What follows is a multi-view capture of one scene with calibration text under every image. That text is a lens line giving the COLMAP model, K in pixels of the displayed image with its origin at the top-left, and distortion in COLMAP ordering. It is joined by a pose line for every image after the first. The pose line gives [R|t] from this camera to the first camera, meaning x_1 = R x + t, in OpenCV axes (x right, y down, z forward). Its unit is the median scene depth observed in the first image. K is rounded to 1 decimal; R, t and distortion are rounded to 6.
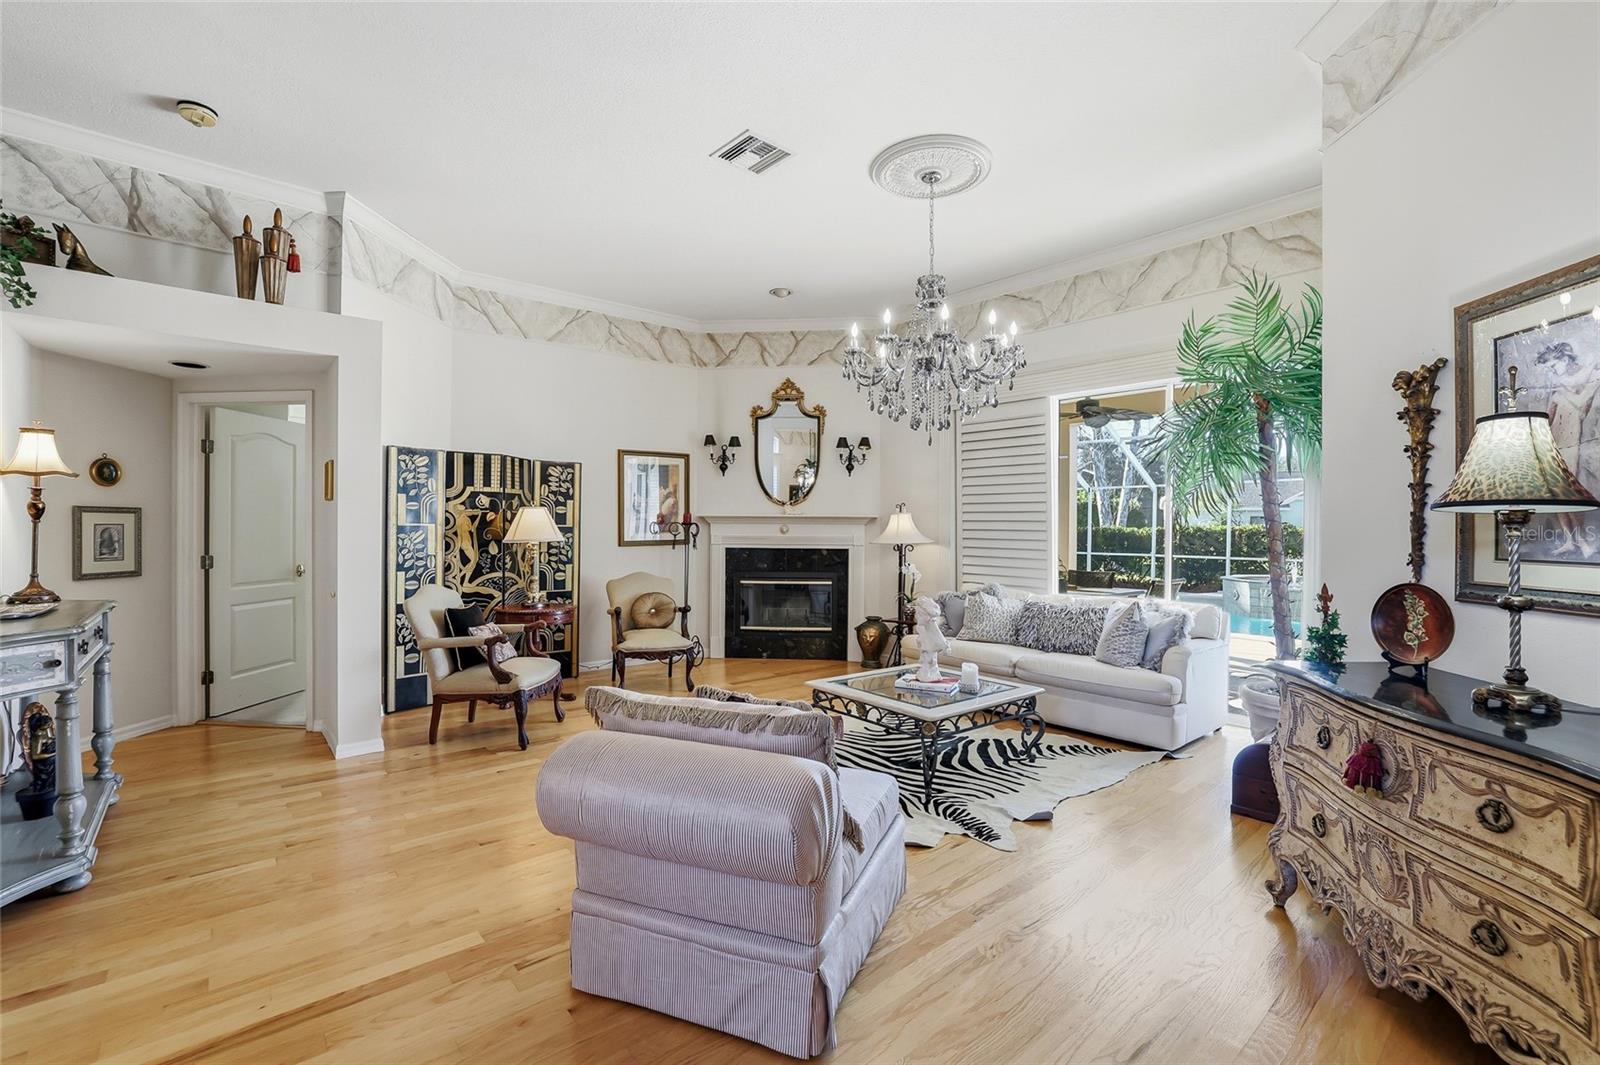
lens RADIAL K [[687.5, 0, 793.2], [0, 687.5, 530.7], [0, 0, 1]] dist [-0.049901, 0.018179]
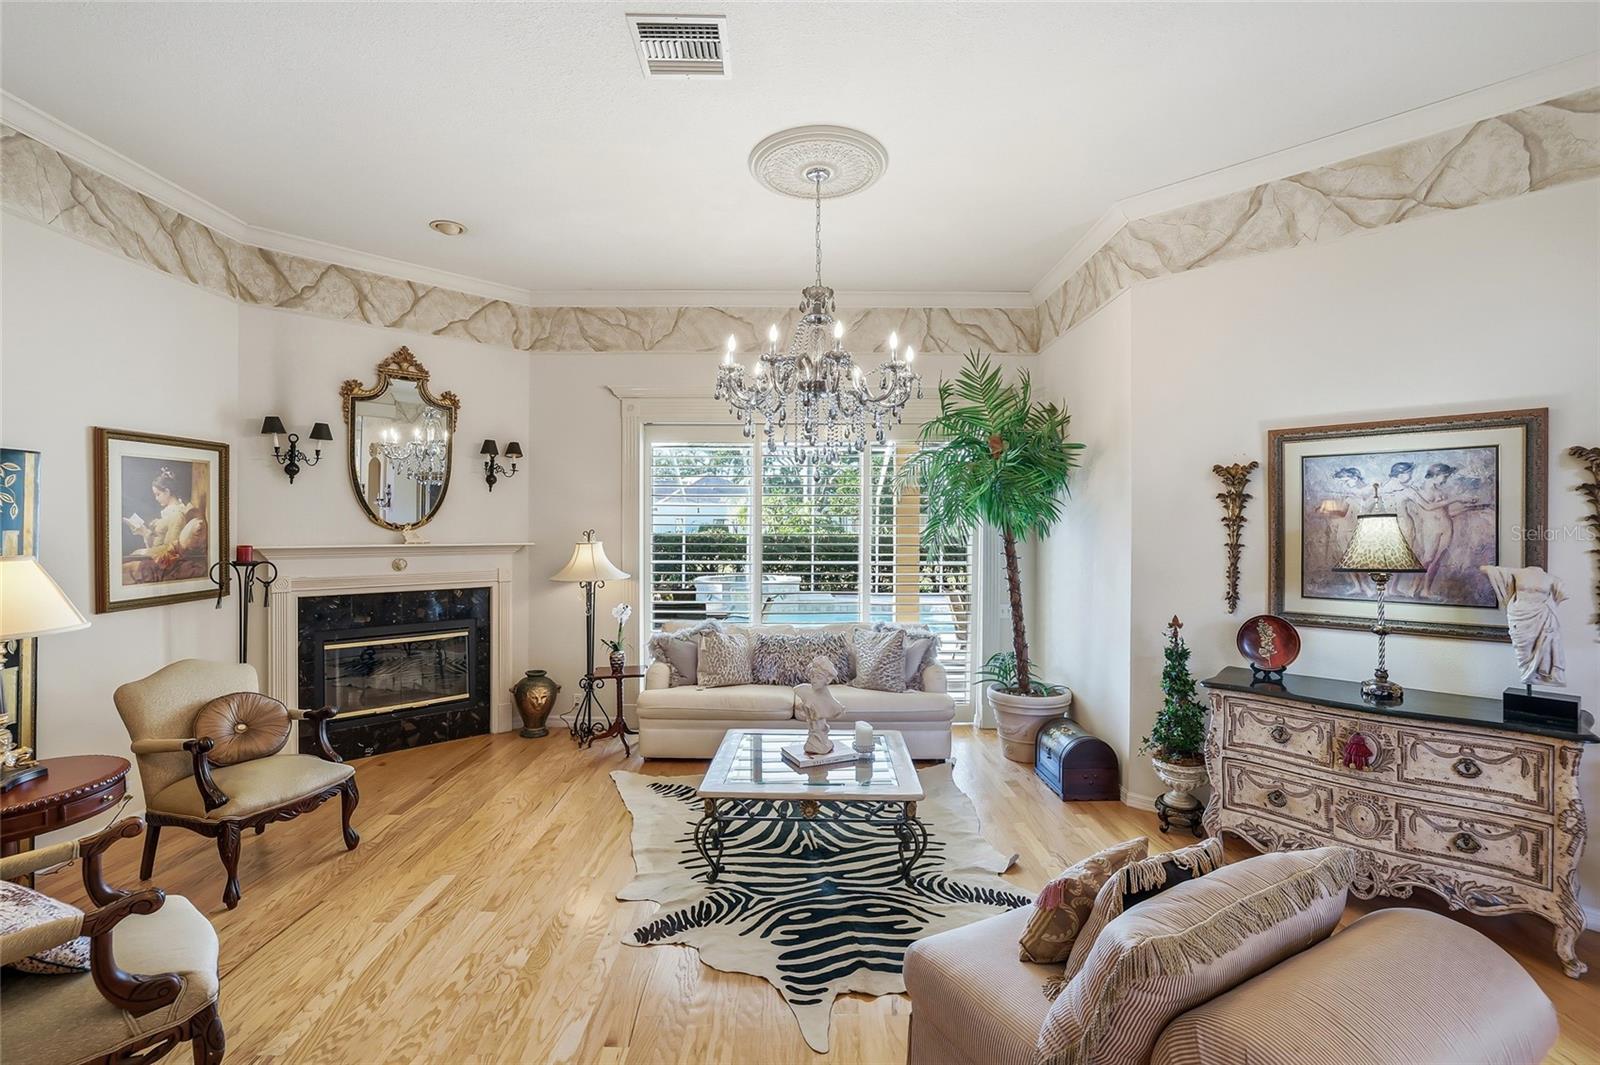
lens RADIAL K [[687.5, 0, 793.2], [0, 687.5, 530.7], [0, 0, 1]] dist [-0.049901, 0.018179]
pose [[0.654130, -0.006377, 0.756355, -0.318343], [0.005334, 0.999978, 0.003818, -0.042999], [-0.756363, 0.001537, 0.654150, 0.297668]]
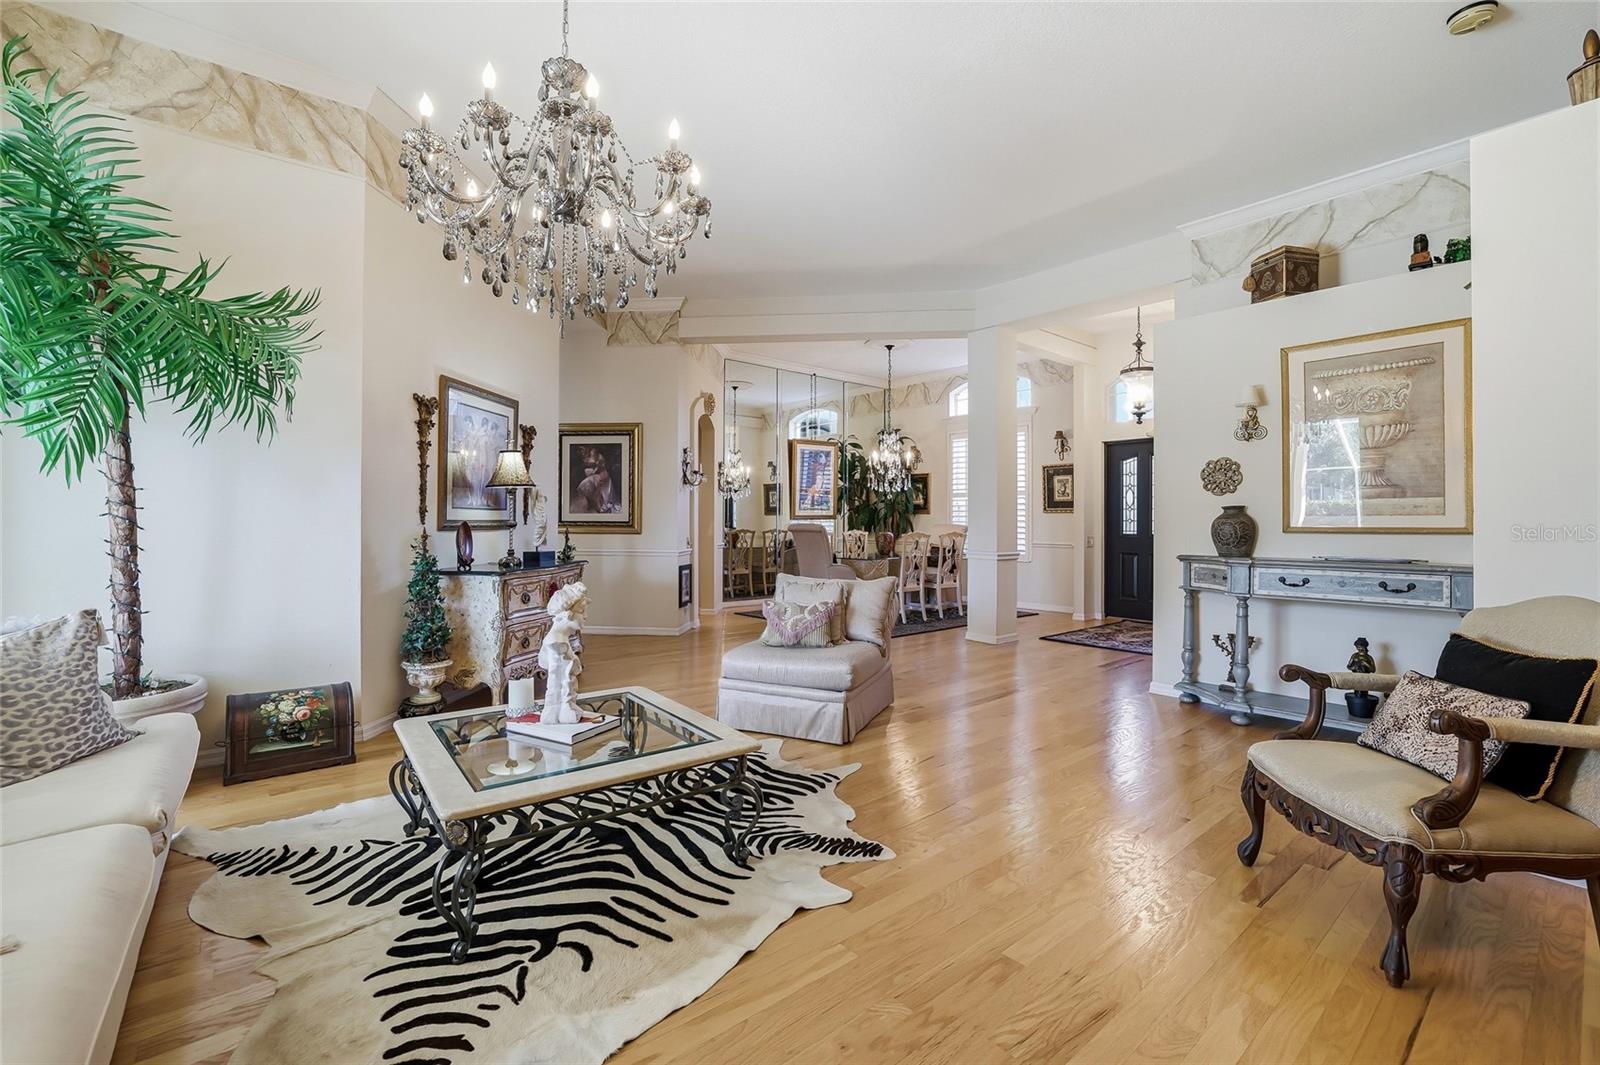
lens RADIAL K [[687.5, 0, 793.2], [0, 687.5, 530.7], [0, 0, 1]] dist [-0.049901, 0.018179]
pose [[-0.999855, -0.006314, 0.015835, -0.010839], [-0.006171, 0.999940, 0.009052, 0.029156], [-0.015891, 0.008953, -0.999834, 1.054416]]
